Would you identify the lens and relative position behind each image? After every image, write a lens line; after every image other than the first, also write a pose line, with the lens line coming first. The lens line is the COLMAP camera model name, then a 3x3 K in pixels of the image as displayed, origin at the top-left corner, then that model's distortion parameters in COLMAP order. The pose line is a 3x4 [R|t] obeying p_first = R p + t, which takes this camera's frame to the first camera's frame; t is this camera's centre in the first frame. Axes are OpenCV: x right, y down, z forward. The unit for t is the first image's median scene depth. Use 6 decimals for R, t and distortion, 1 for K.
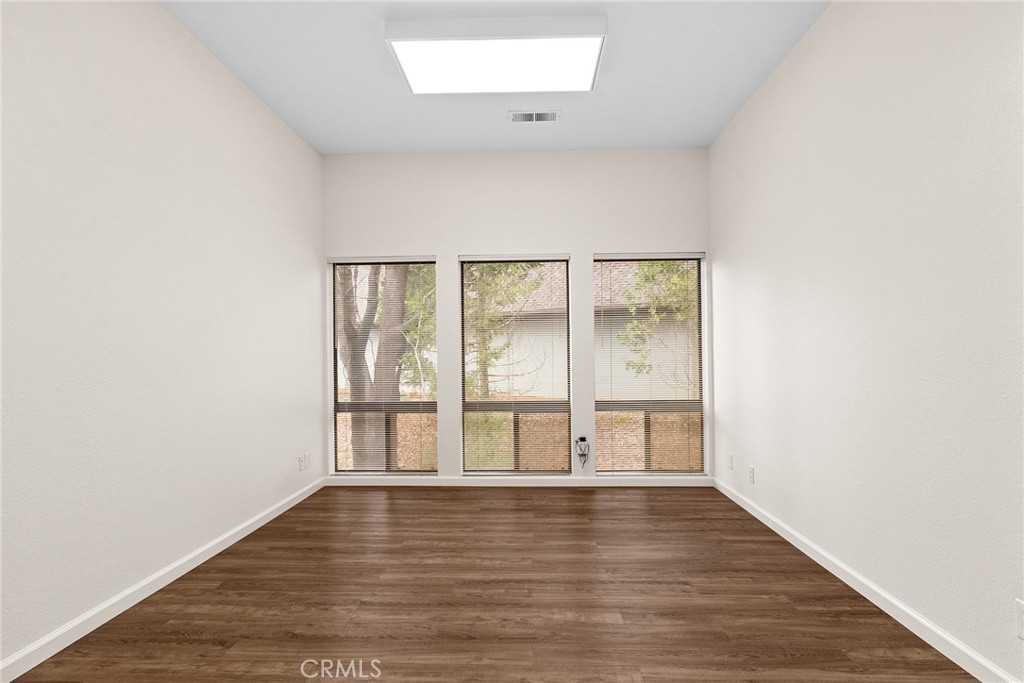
lens RADIAL K [[514.1, 0, 513.1], [0, 514.1, 342.6], [0, 0, 1]] dist [-0.000930, -0.000433]
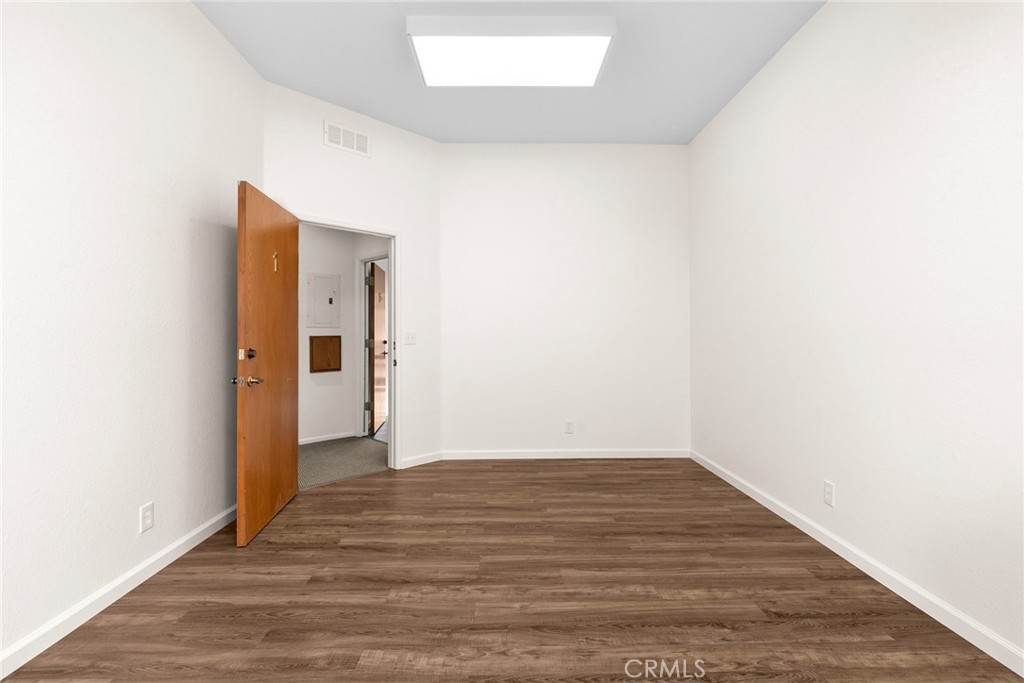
lens RADIAL K [[497.3, 0, 511.5], [0, 497.3, 340.5], [0, 0, 1]] dist [-0.001430, -0.000199]
pose [[-0.998460, 0.010601, -0.054462, 0.011006], [0.011114, 0.999896, -0.009136, 0.045621], [0.054360, -0.009727, -0.998474, 1.984053]]
